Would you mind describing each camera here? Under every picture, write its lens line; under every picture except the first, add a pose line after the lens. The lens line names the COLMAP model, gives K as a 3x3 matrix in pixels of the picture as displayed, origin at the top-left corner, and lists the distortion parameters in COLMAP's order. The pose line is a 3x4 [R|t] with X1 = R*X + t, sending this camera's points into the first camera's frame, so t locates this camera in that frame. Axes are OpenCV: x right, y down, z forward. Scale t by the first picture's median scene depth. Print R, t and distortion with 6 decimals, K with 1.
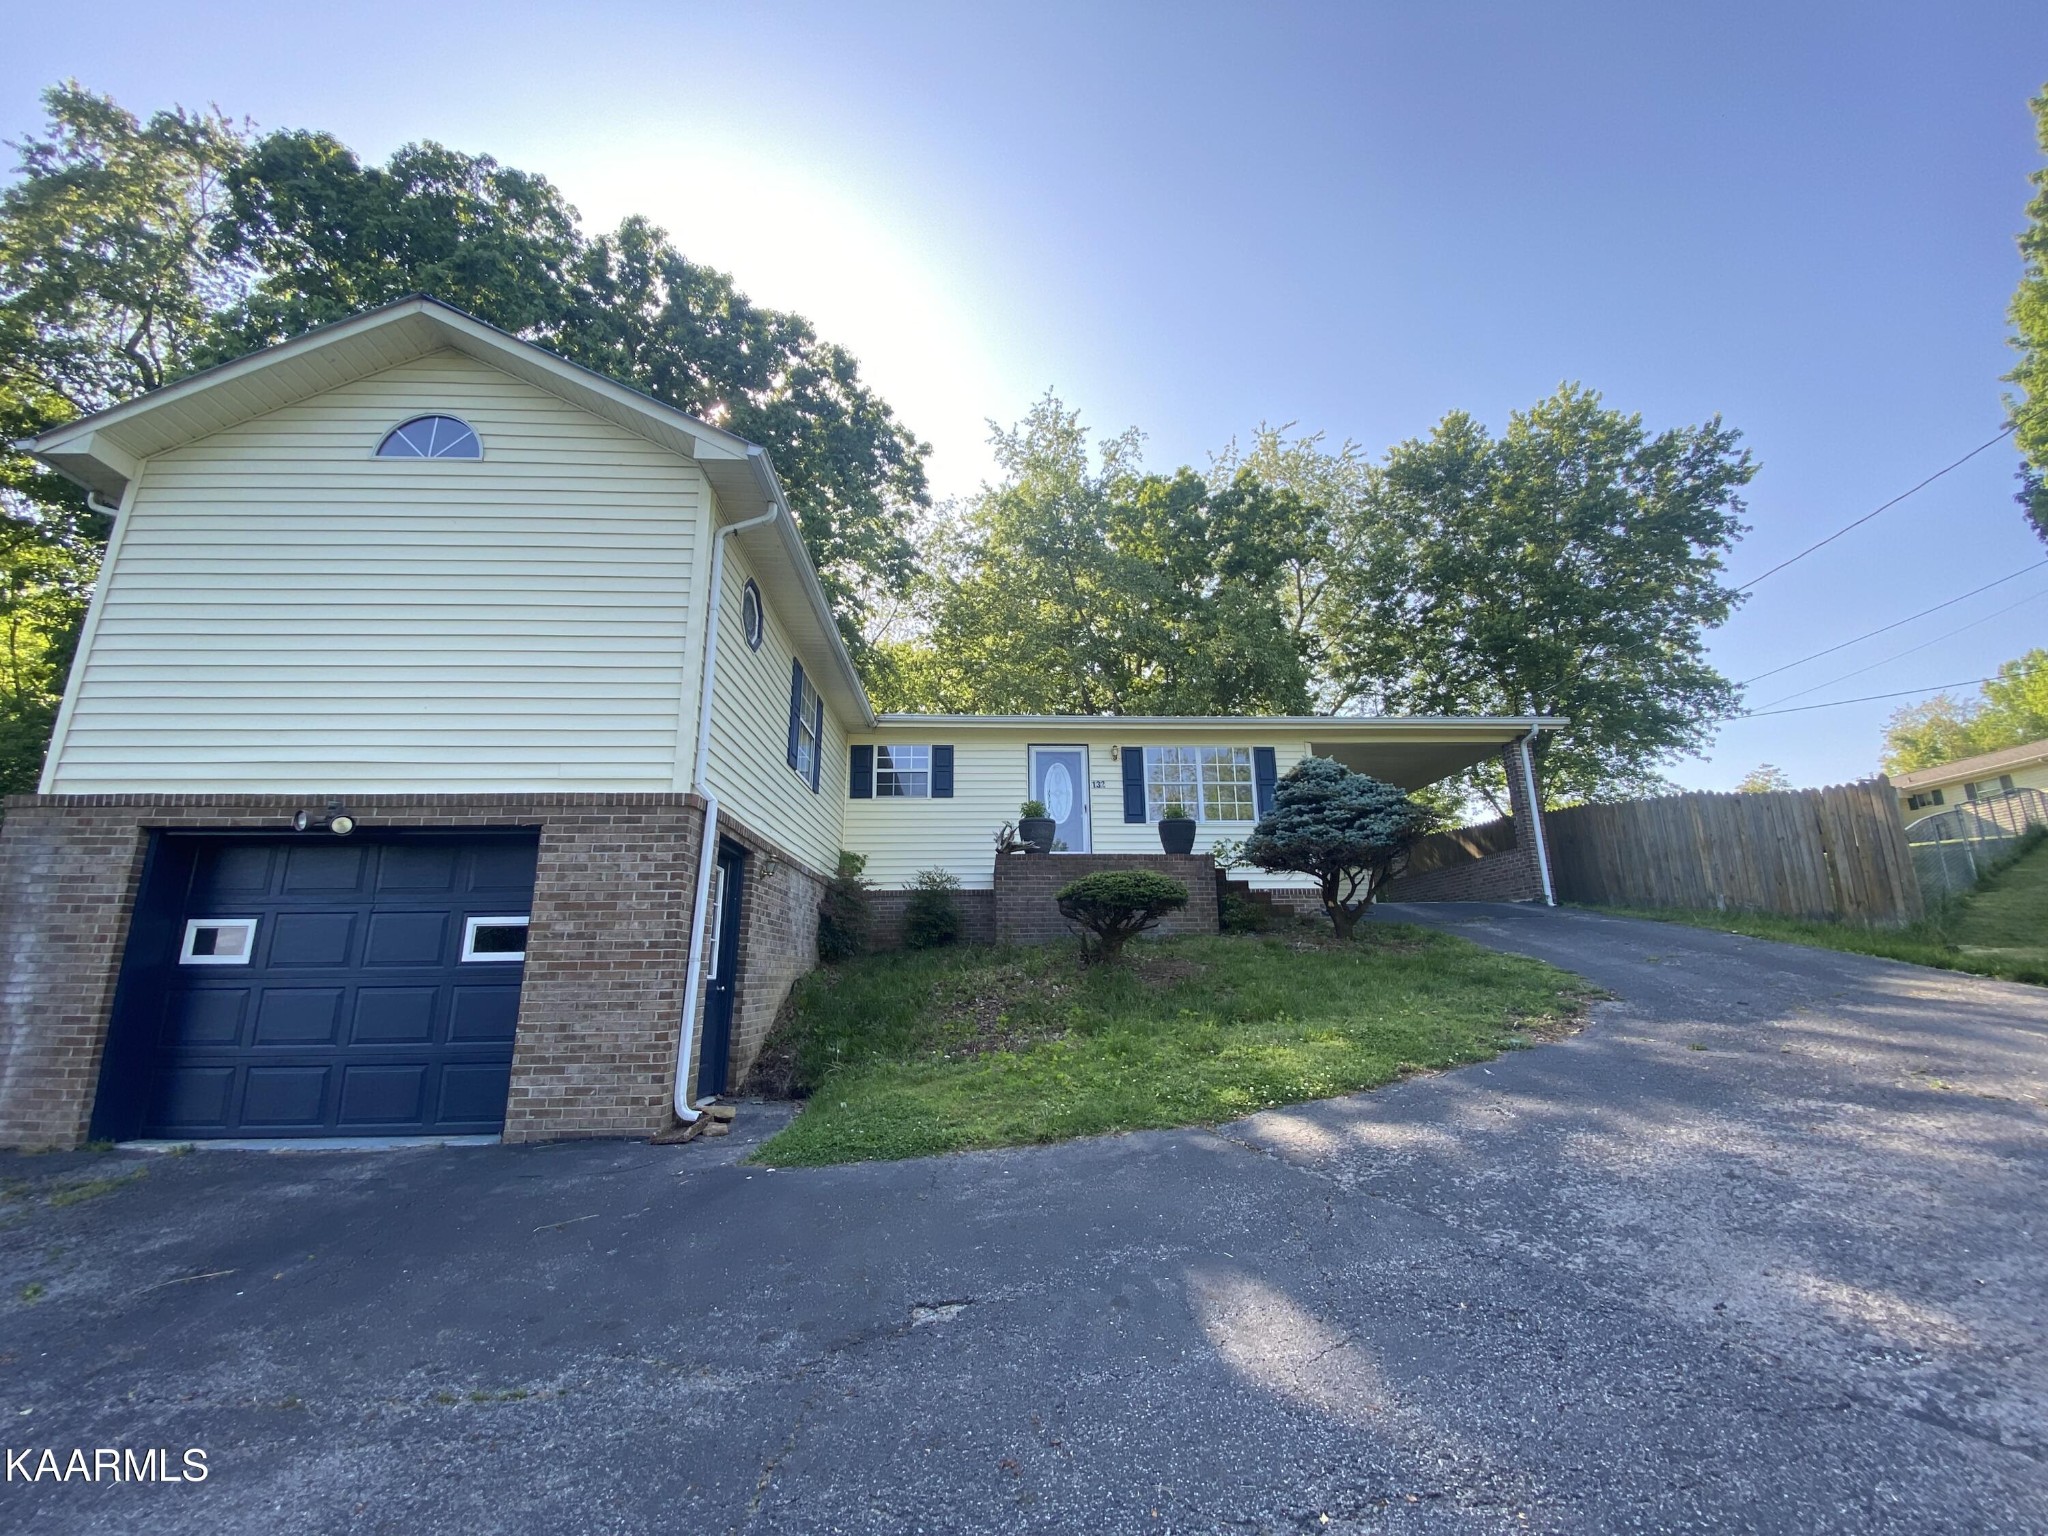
lens RADIAL K [[831.5, 0, 1028.8], [0, 831.5, 764.2], [0, 0, 1]] dist [0.030684, -0.024707]
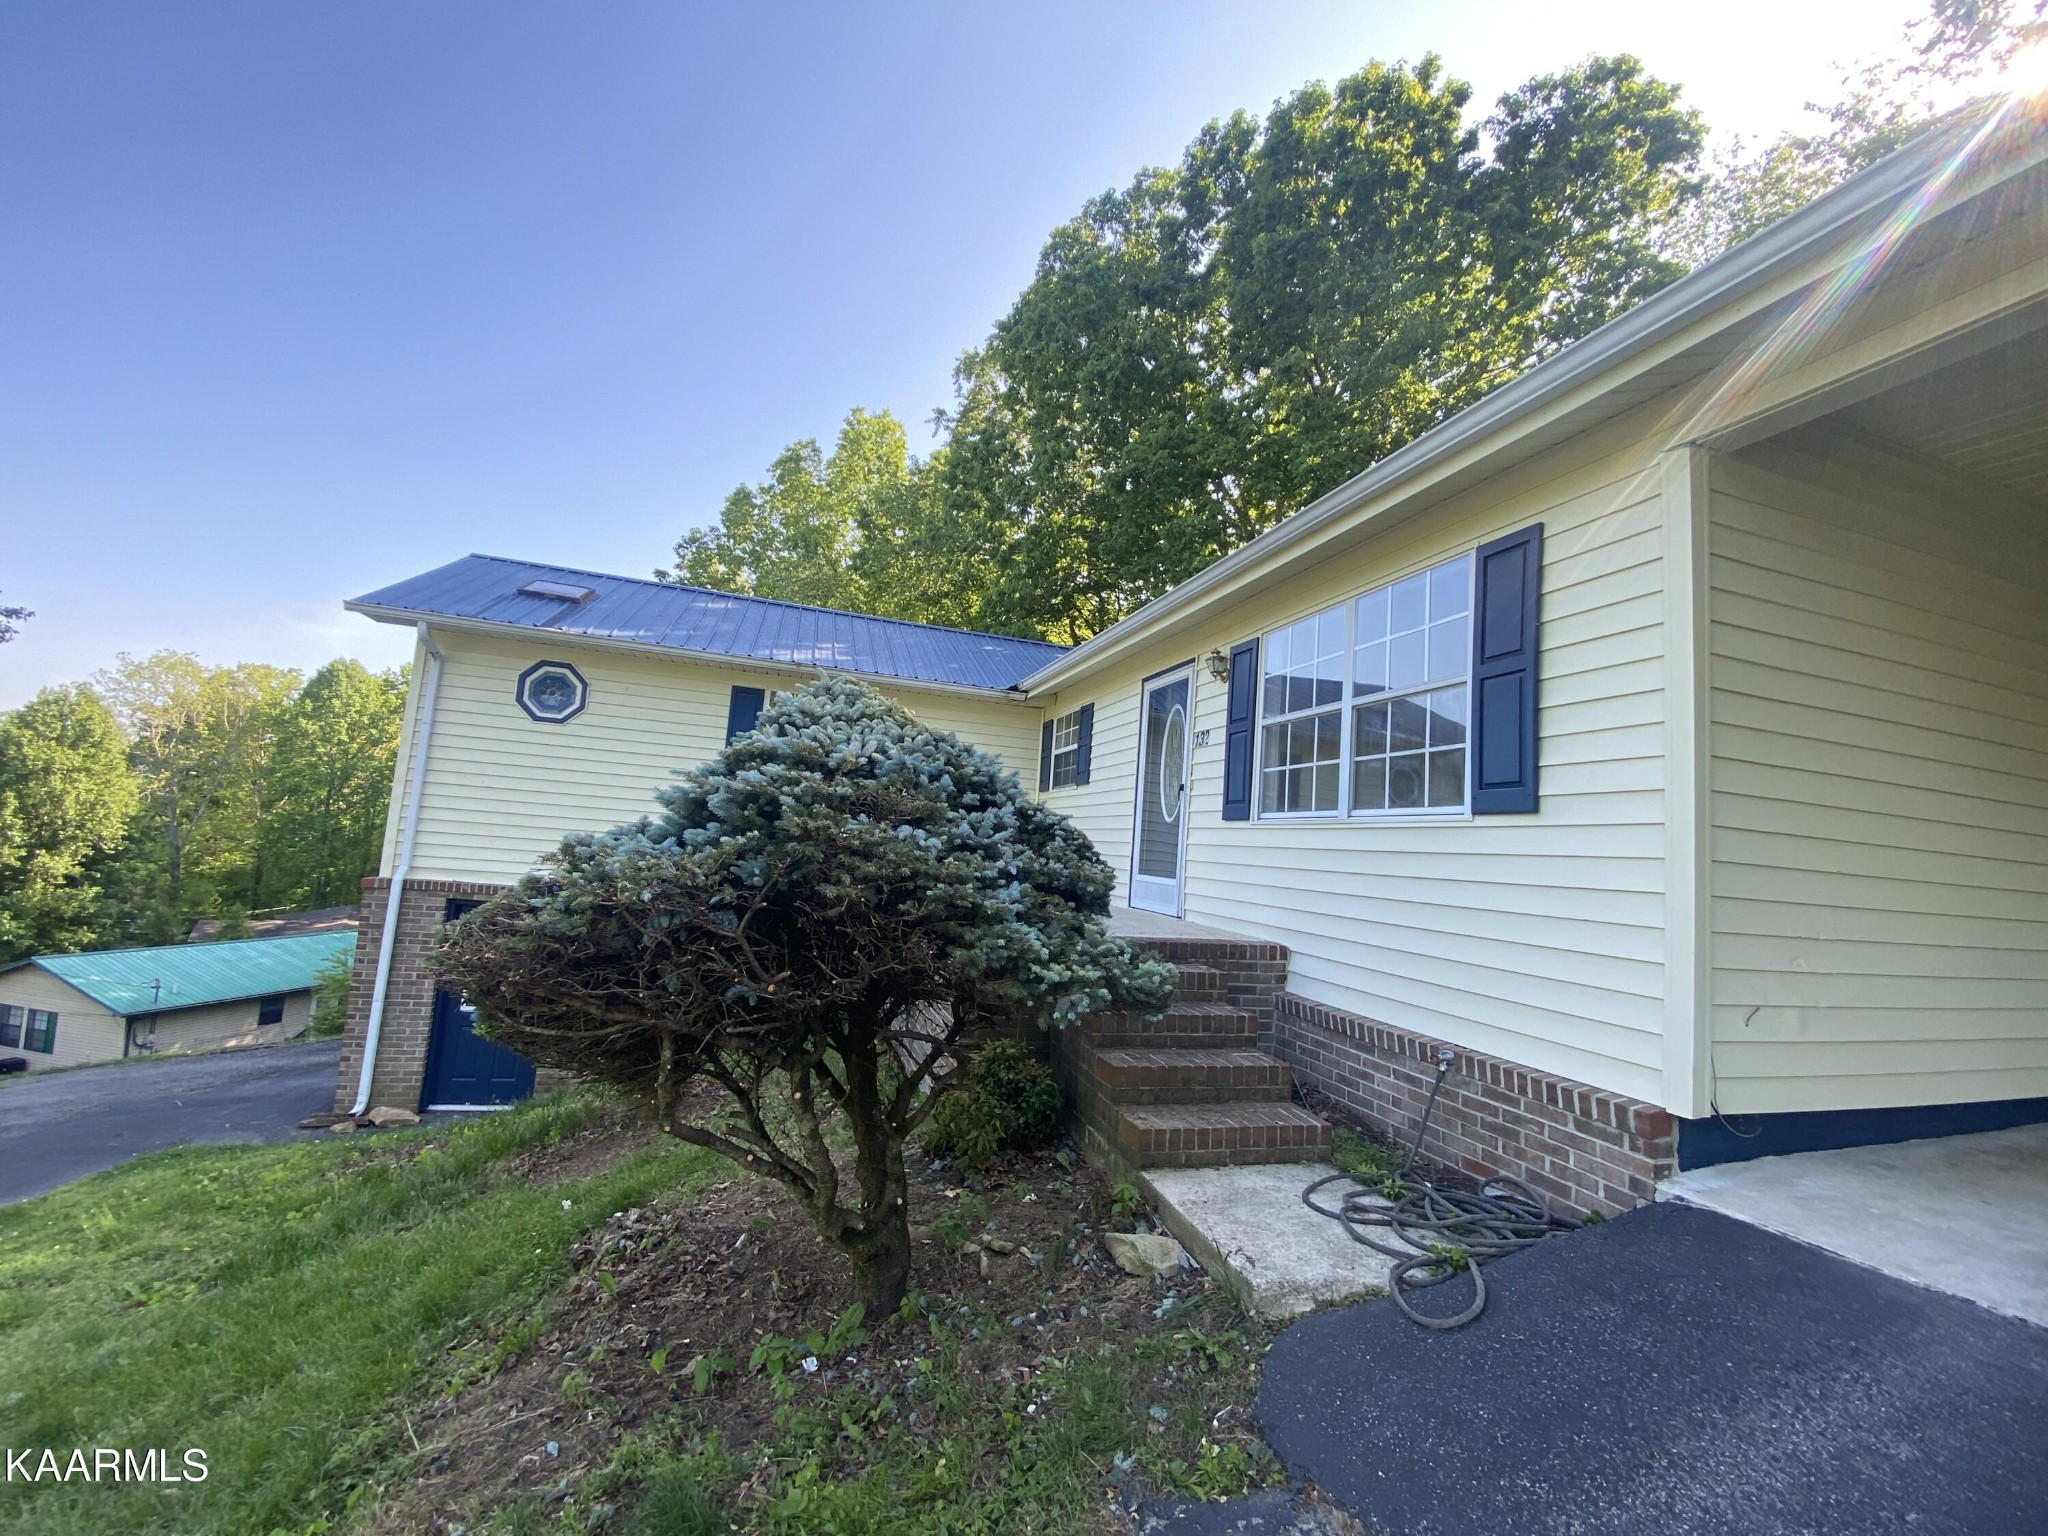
lens RADIAL K [[831.5, 0, 1028.8], [0, 831.5, 764.2], [0, 0, 1]] dist [0.030684, -0.024707]
pose [[0.246742, -0.070624, -0.966504, 0.523538], [0.158422, 0.986864, -0.031667, 0.038100], [0.956044, -0.145302, 0.254689, 0.778689]]
